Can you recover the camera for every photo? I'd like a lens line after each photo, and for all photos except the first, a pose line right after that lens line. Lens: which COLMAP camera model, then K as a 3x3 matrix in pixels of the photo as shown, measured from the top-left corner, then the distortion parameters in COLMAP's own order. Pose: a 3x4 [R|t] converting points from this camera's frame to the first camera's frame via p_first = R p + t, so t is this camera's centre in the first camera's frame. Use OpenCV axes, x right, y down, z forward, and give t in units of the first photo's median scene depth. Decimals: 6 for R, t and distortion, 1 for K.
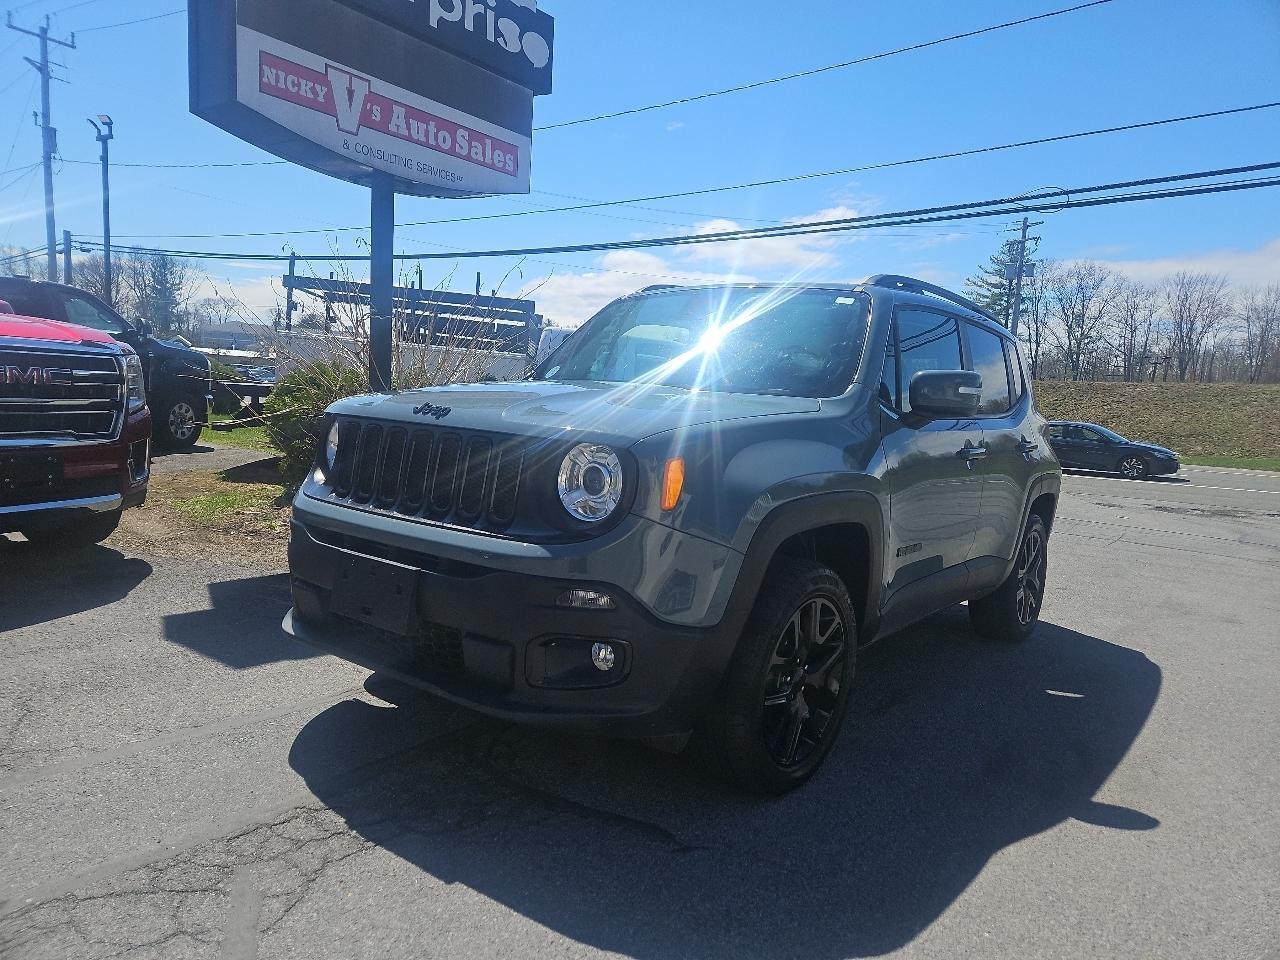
lens RADIAL K [[858.5, 0, 640.6], [0, 858.5, 483.5], [0, 0, 1]] dist [0.071046, -0.055670]
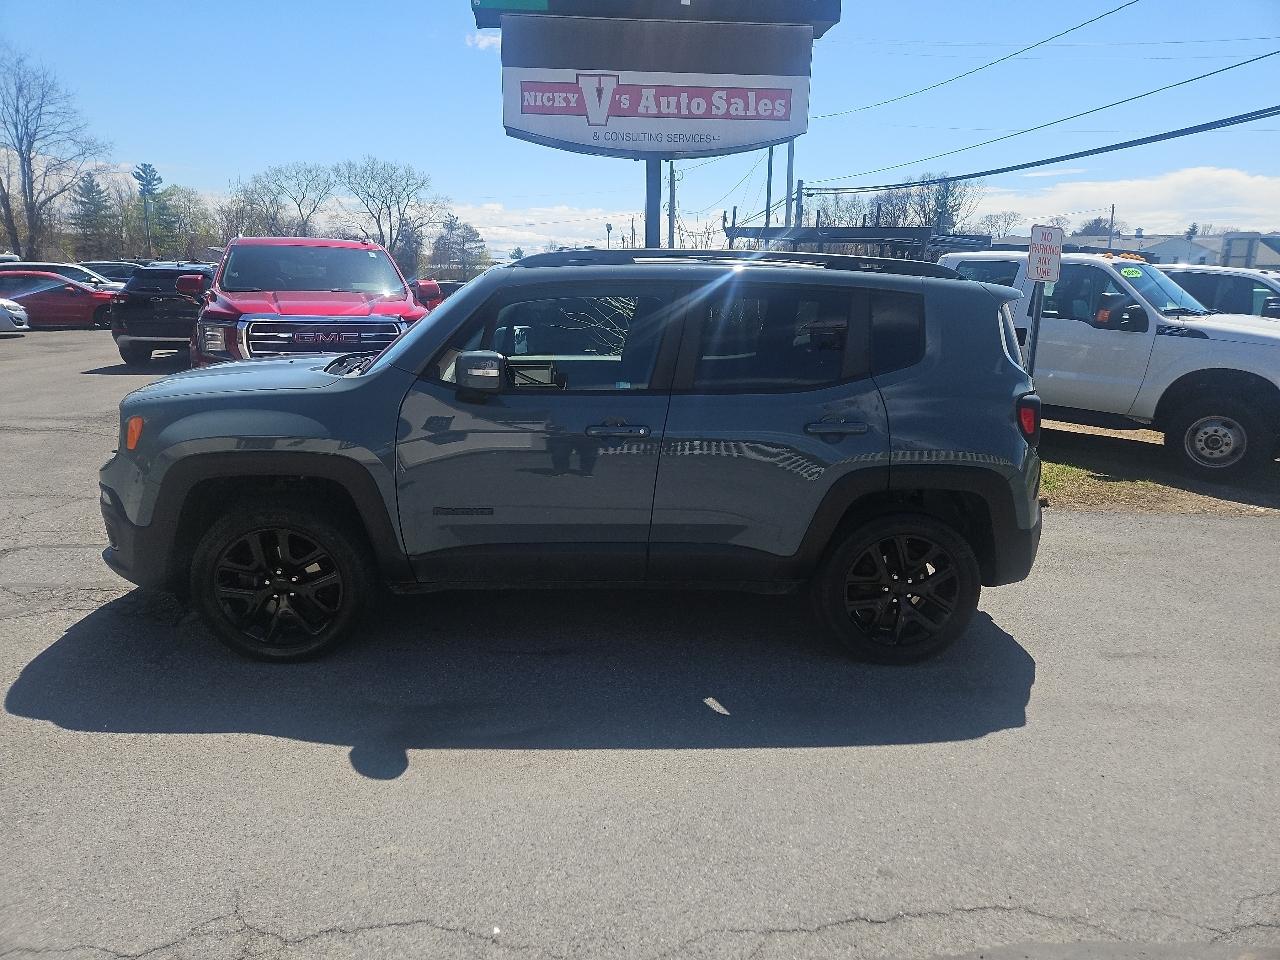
lens RADIAL K [[847.2, 0, 637.1], [0, 847.2, 480.2], [0, 0, 1]] dist [0.068472, -0.053993]
pose [[0.664844, 0.126218, -0.736241, 0.639648], [-0.055294, 0.991233, 0.120001, -0.055490], [0.744933, -0.039073, 0.665994, 0.217629]]
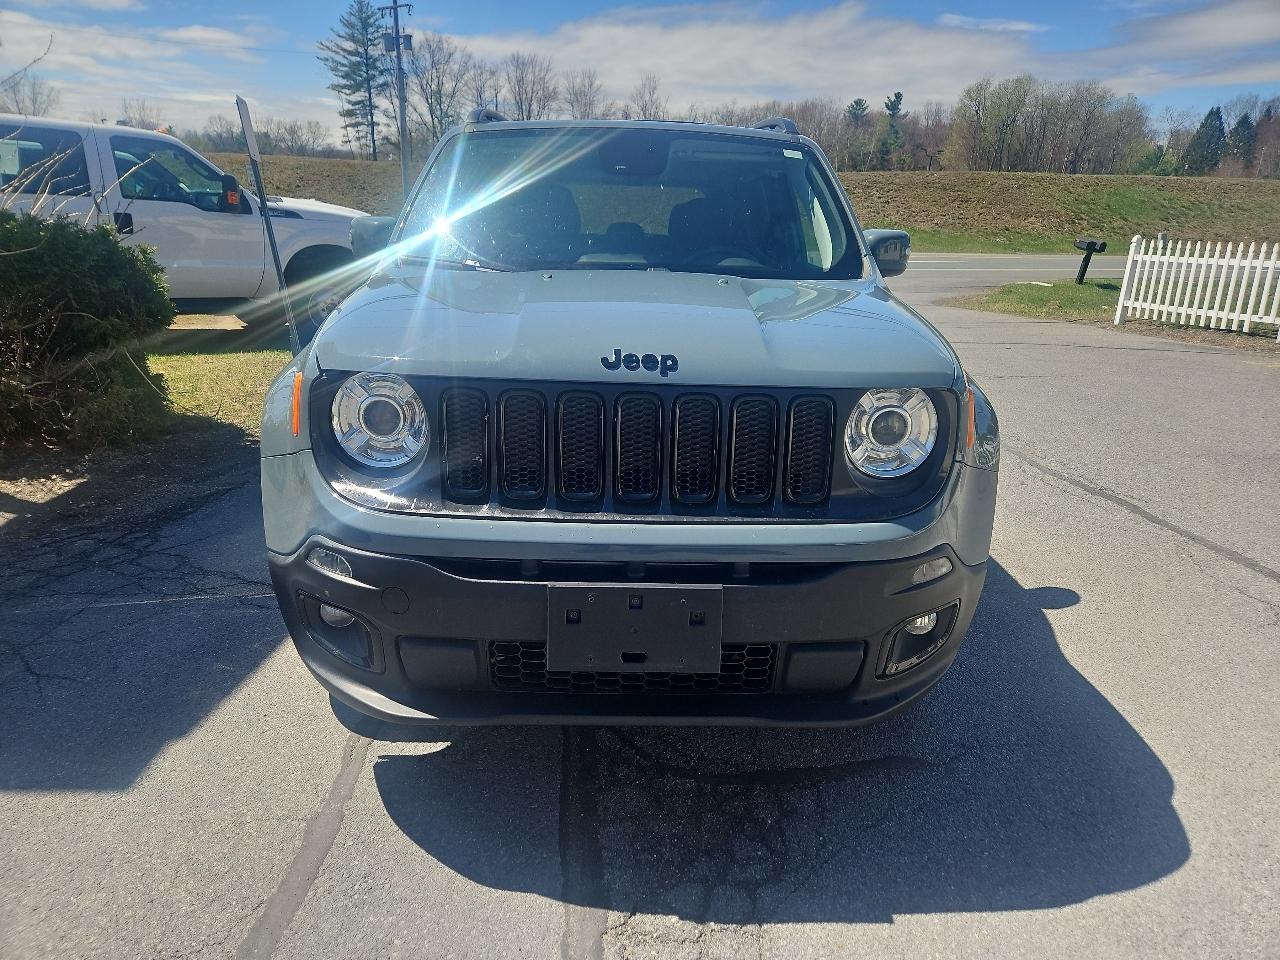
lens RADIAL K [[858.5, 0, 640.6], [0, 858.5, 483.5], [0, 0, 1]] dist [0.071046, -0.055670]
pose [[0.776475, -0.228037, 0.587440, -0.266114], [0.082883, 0.961085, 0.263527, -0.068813], [-0.624674, -0.155933, 0.765158, 0.178243]]
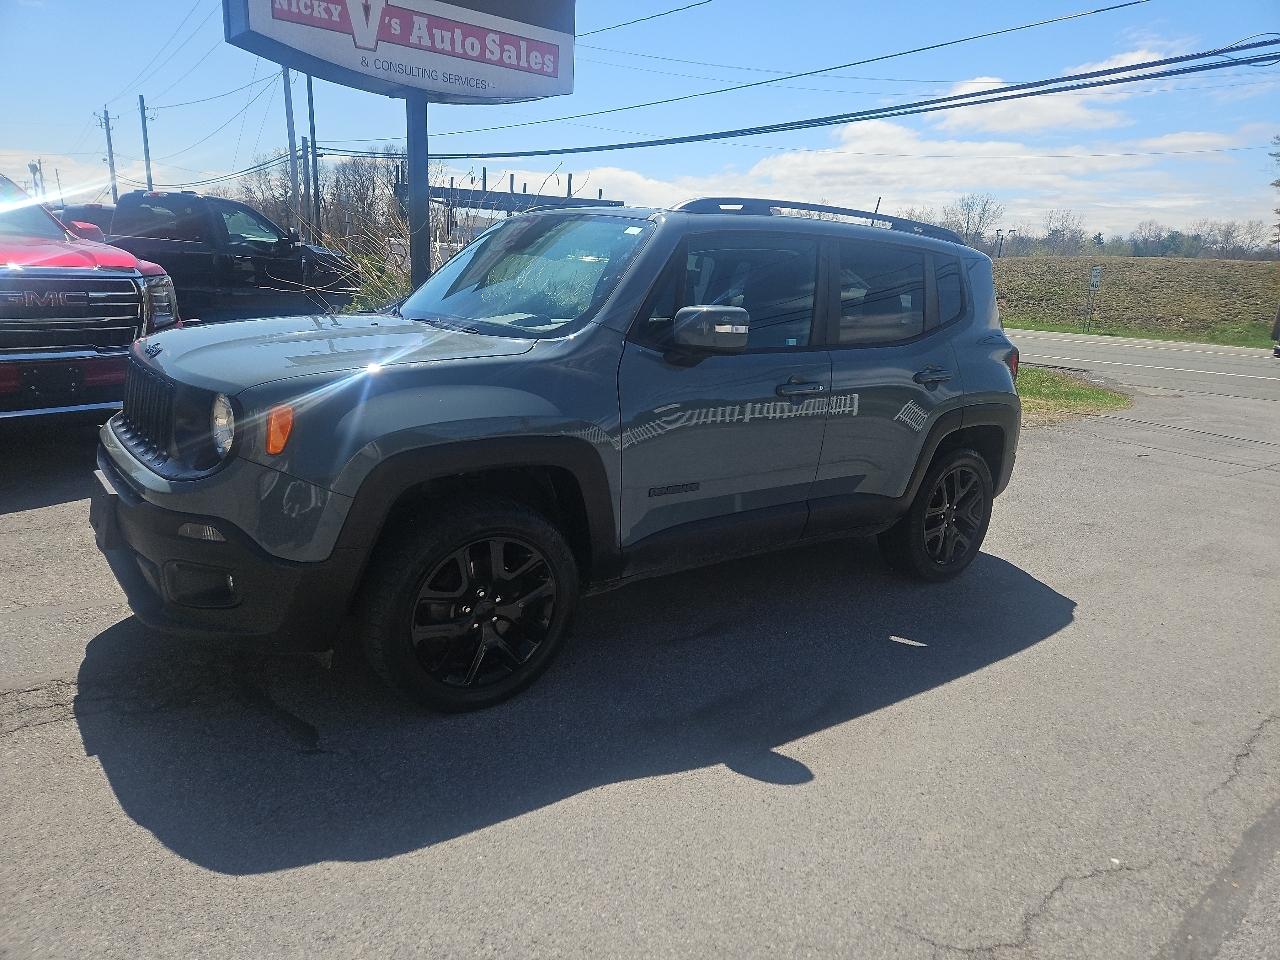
lens RADIAL K [[858.5, 0, 640.6], [0, 858.5, 483.5], [0, 0, 1]] dist [0.071046, -0.055670]
pose [[0.968103, 0.050368, -0.245436, 0.258785], [-0.019454, 0.991739, 0.126786, -0.027799], [0.249795, -0.117967, 0.961086, 0.019869]]
